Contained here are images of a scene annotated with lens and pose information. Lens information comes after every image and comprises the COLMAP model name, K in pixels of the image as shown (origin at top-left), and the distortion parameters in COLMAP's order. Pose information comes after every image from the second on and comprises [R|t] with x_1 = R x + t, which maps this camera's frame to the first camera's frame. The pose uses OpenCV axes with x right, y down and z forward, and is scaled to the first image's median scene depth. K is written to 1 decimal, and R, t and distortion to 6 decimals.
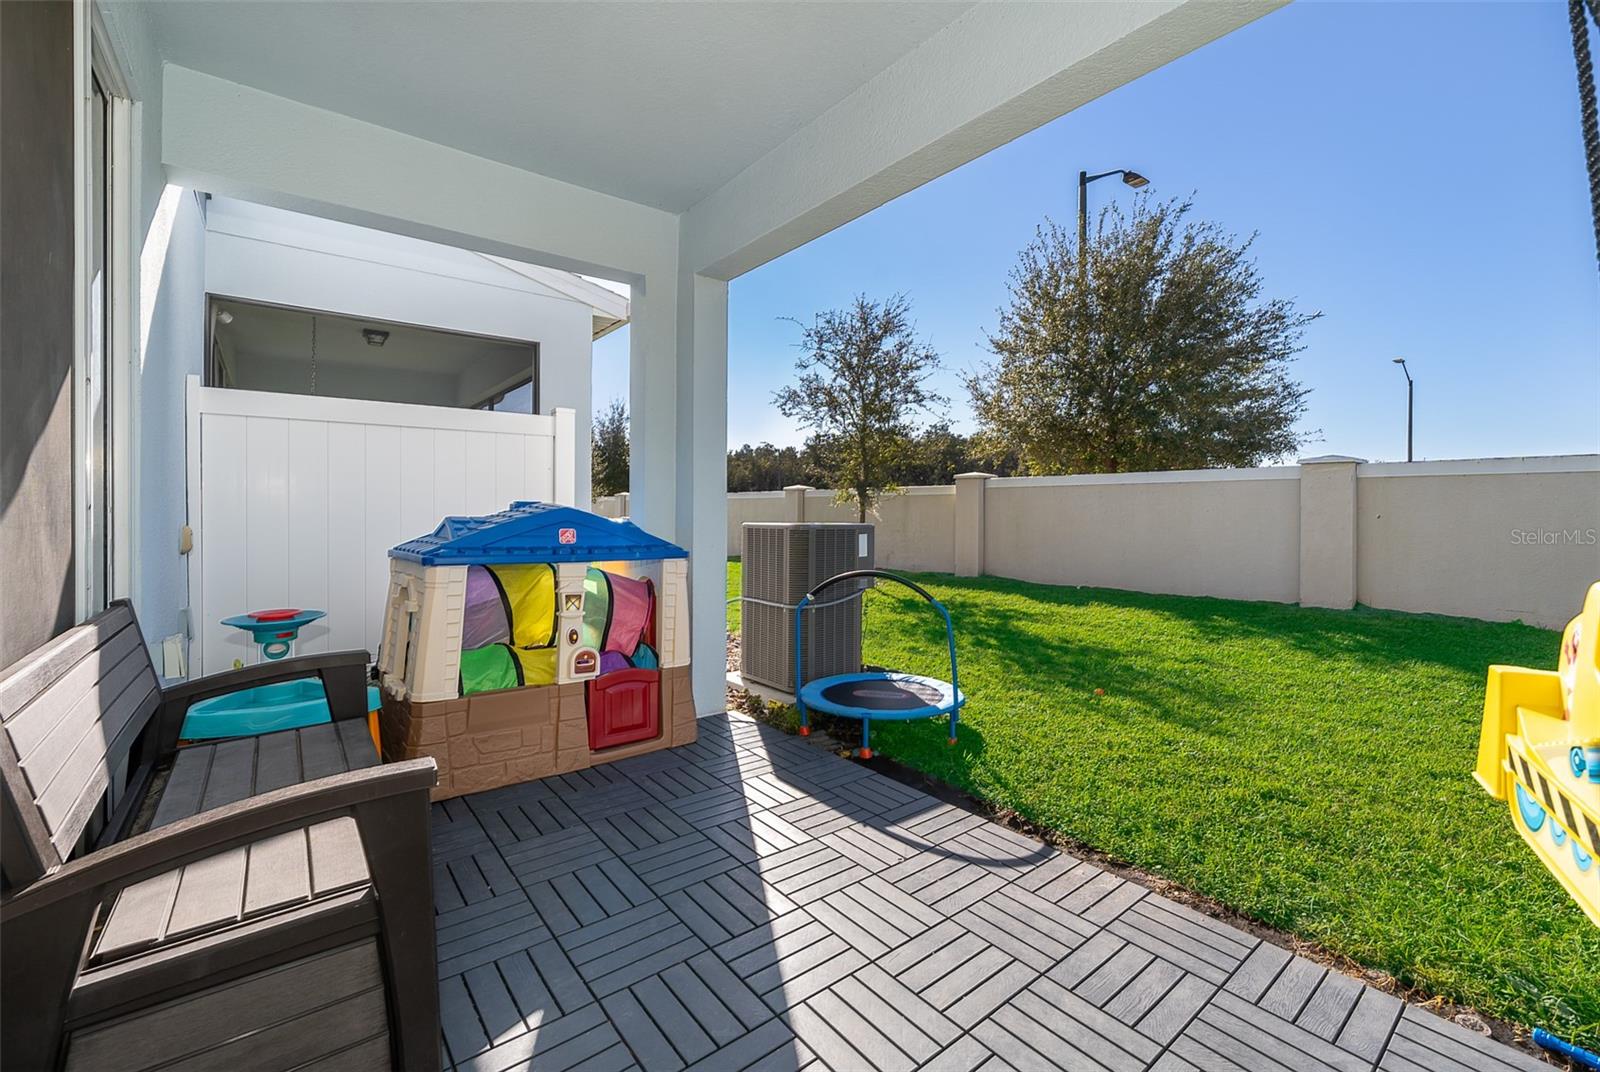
lens RADIAL K [[661.5, 0, 802.9], [0, 661.5, 514.2], [0, 0, 1]] dist [-0.001318, -0.000248]
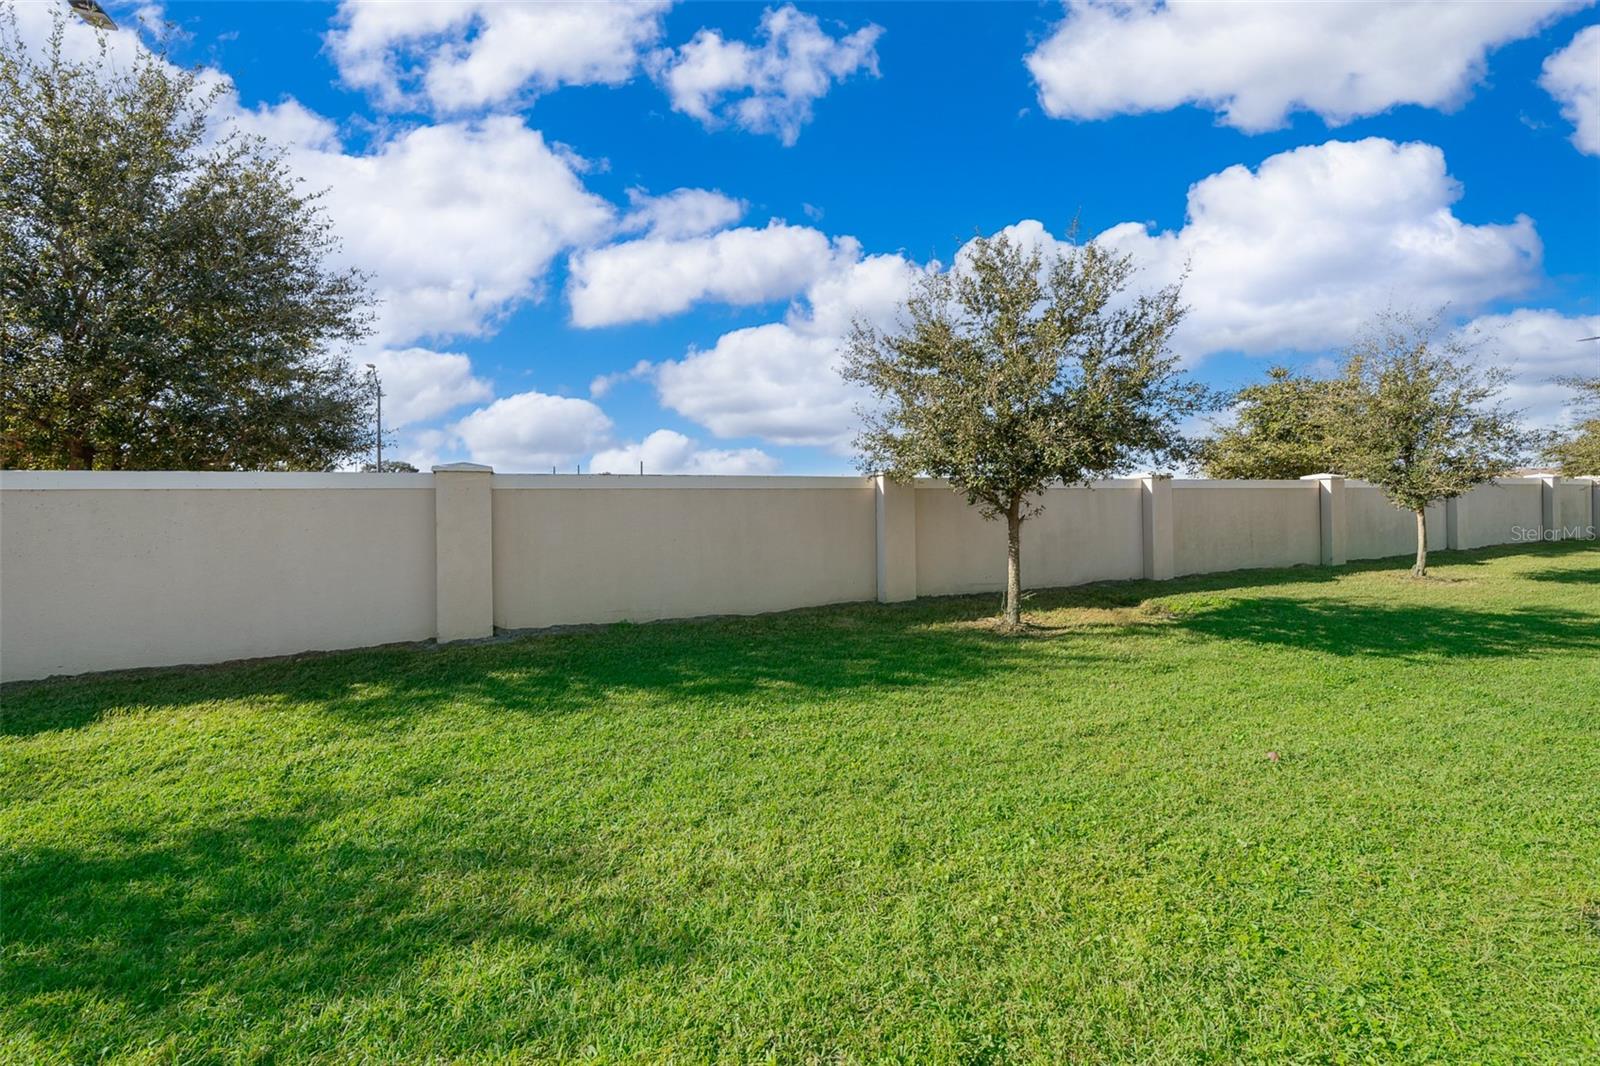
lens RADIAL K [[661.5, 0, 802.9], [0, 661.5, 511.2], [0, 0, 1]] dist [-0.001318, -0.000248]
pose [[0.217830, -0.016138, 0.975853, 0.038451], [0.021299, 0.999704, 0.011778, -0.023618], [-0.975754, 0.018219, 0.218109, 0.336695]]
